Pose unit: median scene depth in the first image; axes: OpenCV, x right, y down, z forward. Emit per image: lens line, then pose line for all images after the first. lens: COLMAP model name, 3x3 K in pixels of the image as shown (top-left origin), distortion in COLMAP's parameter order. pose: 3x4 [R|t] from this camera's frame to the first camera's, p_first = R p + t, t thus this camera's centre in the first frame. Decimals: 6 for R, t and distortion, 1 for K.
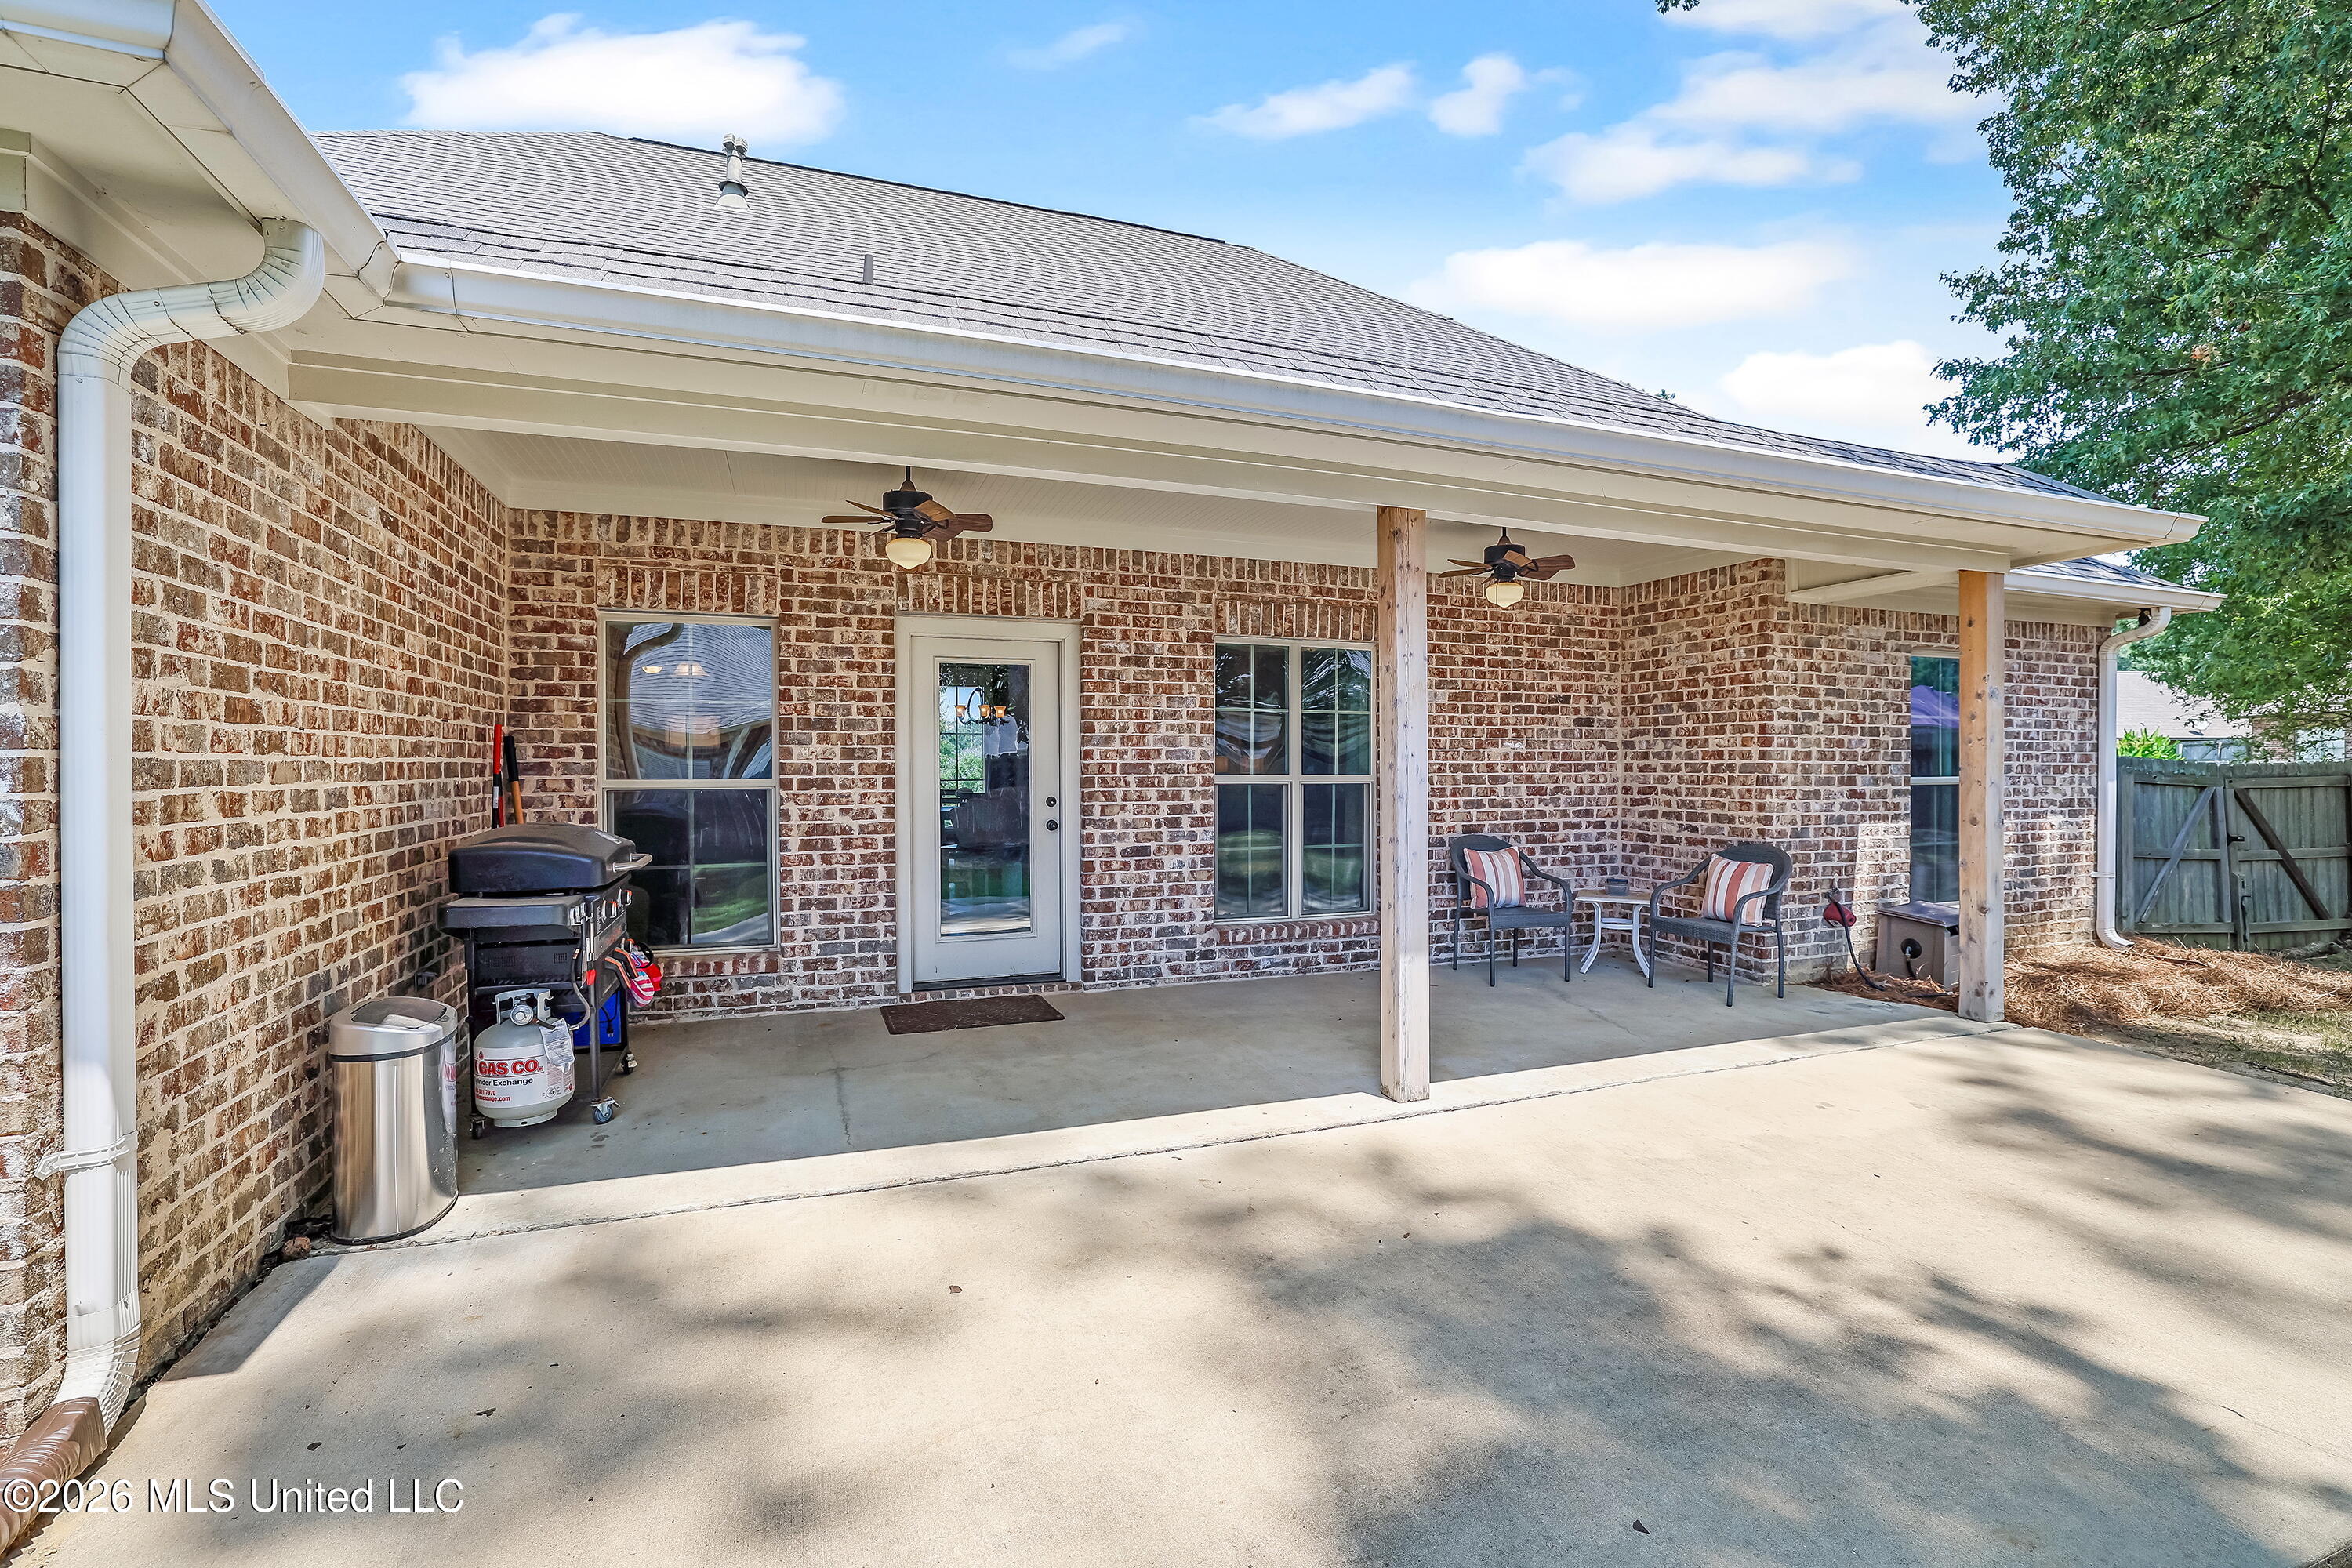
lens RADIAL K [[1014.2, 0, 1140.0], [0, 1014.2, 778.1], [0, 0, 1]] dist [-0.053629, 0.021147]
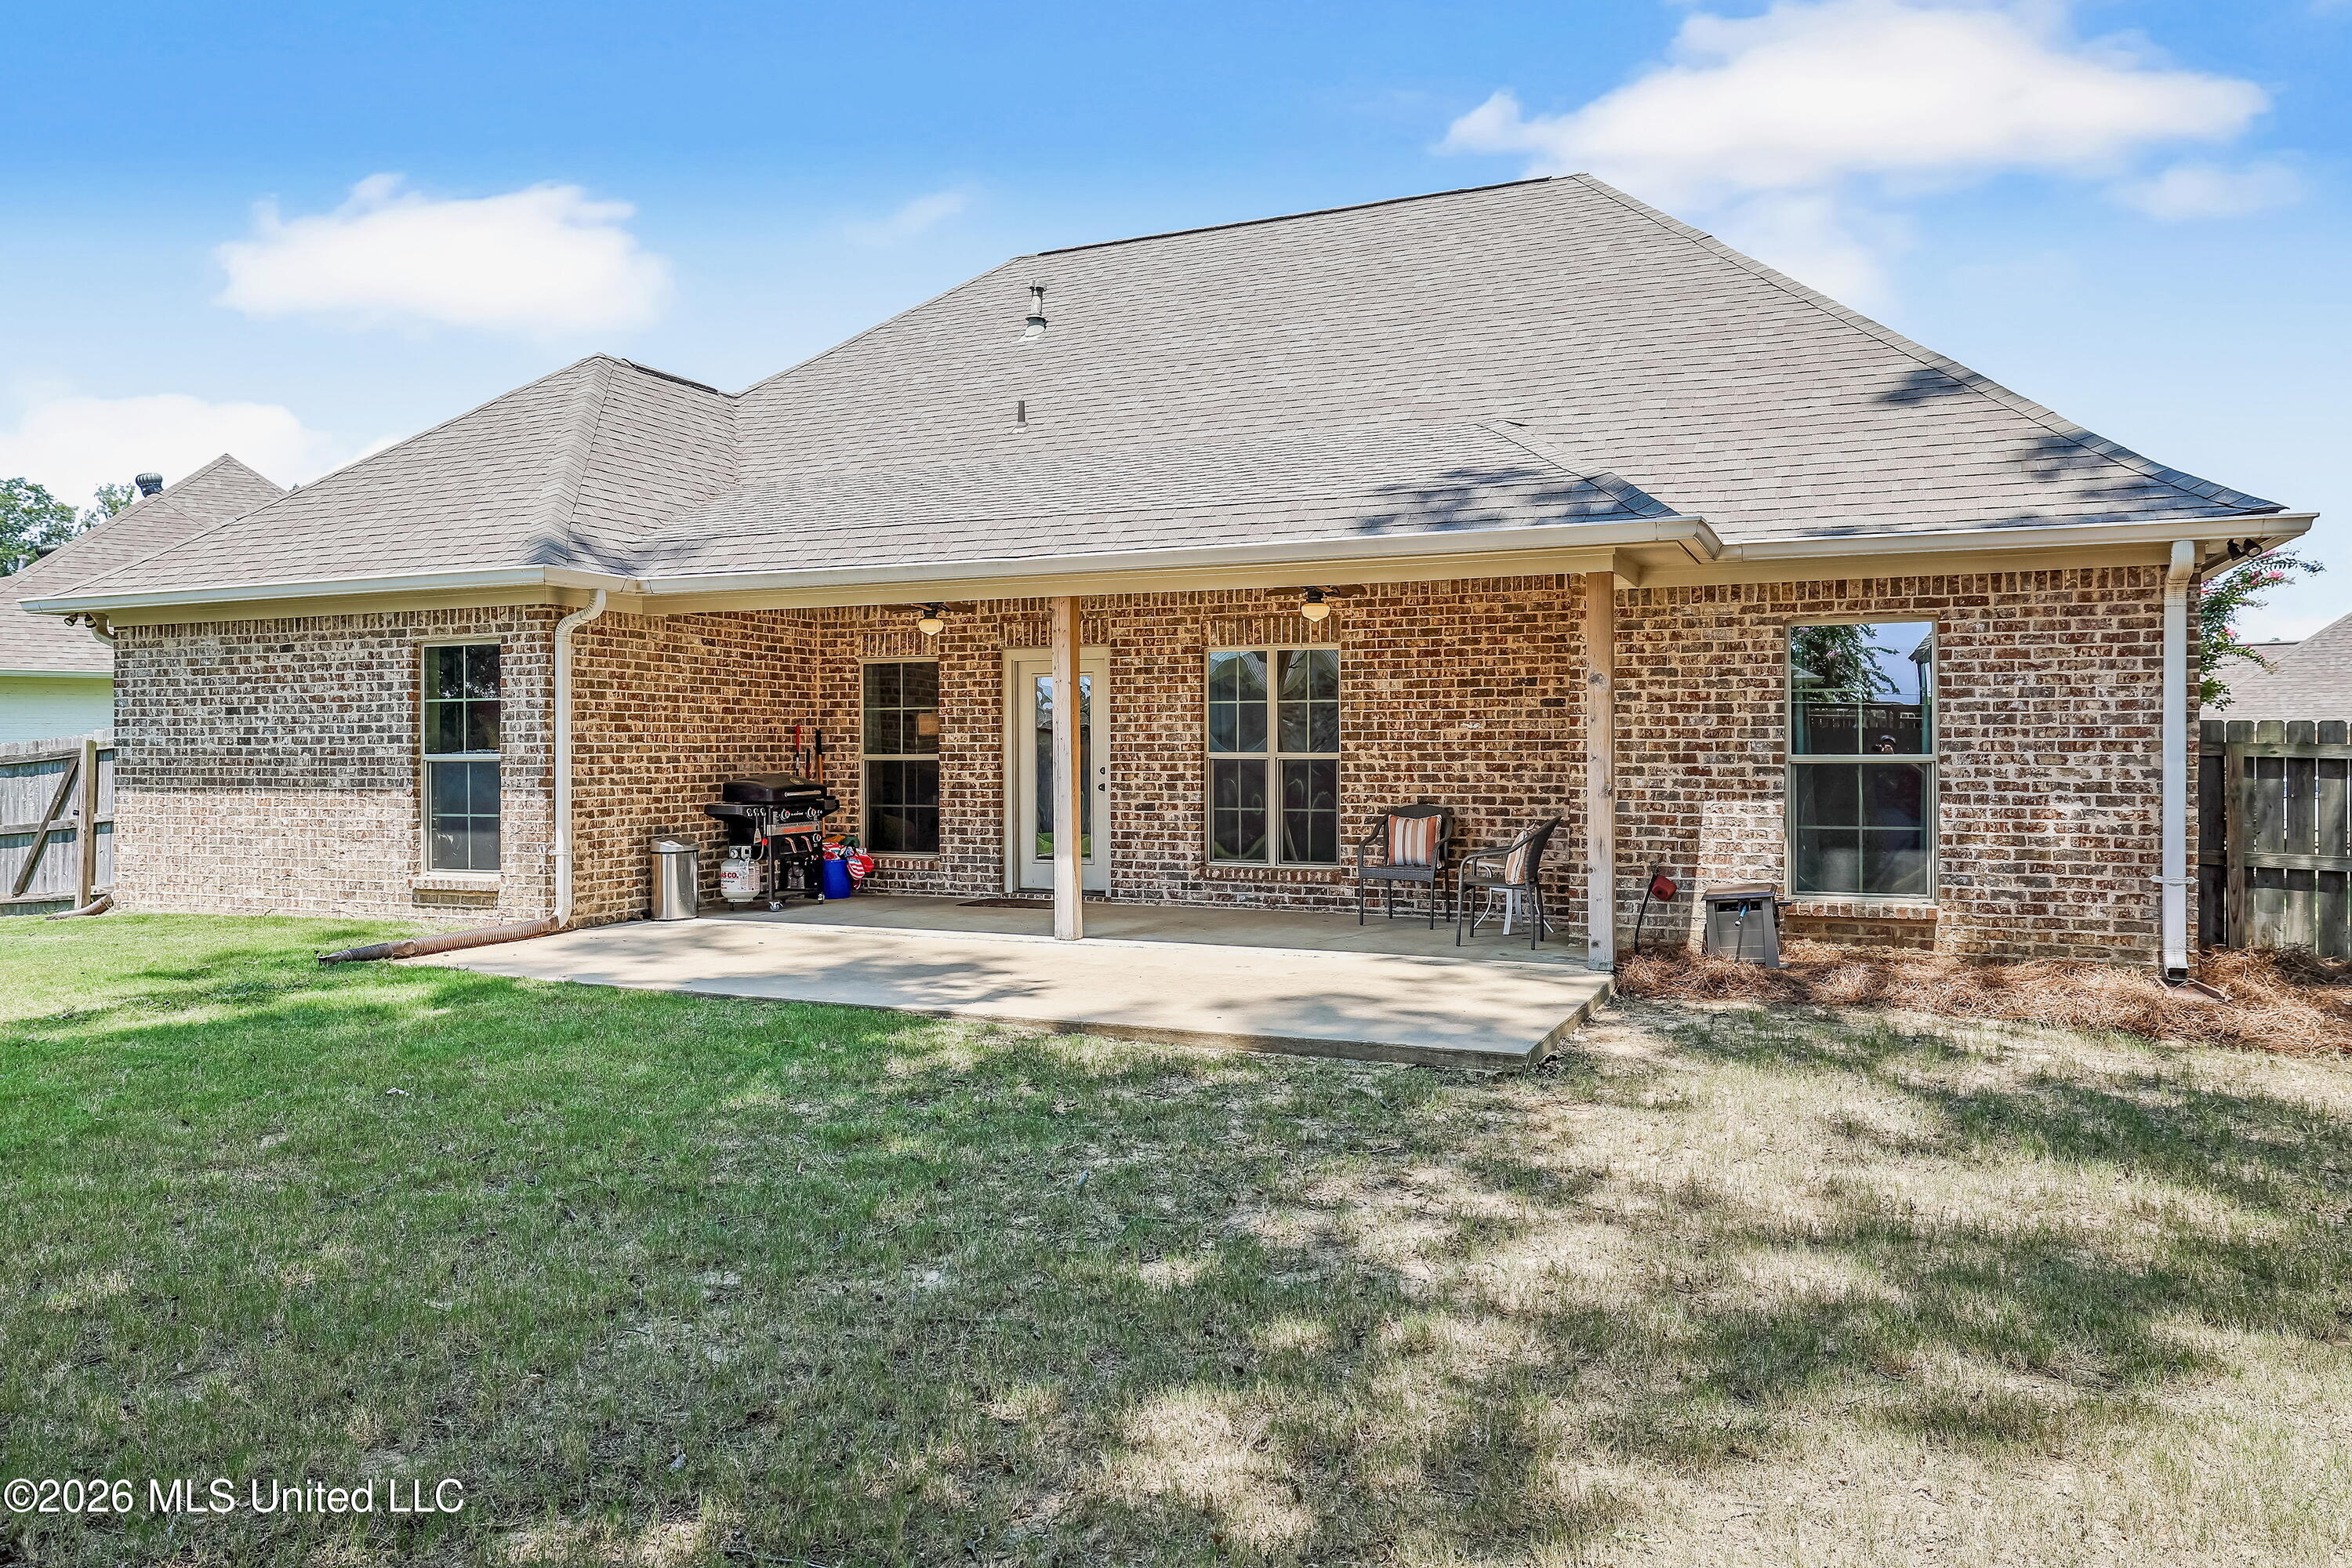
lens RADIAL K [[1674.5, 0, 1176.0], [0, 1674.5, 784.0], [0, 0, 1]] dist [-0.004769, -0.000778]
pose [[0.719885, 0.013111, -0.693970, 1.595365], [-0.005671, 0.999899, 0.013008, 0.010472], [0.694070, -0.005429, 0.719887, -0.618340]]
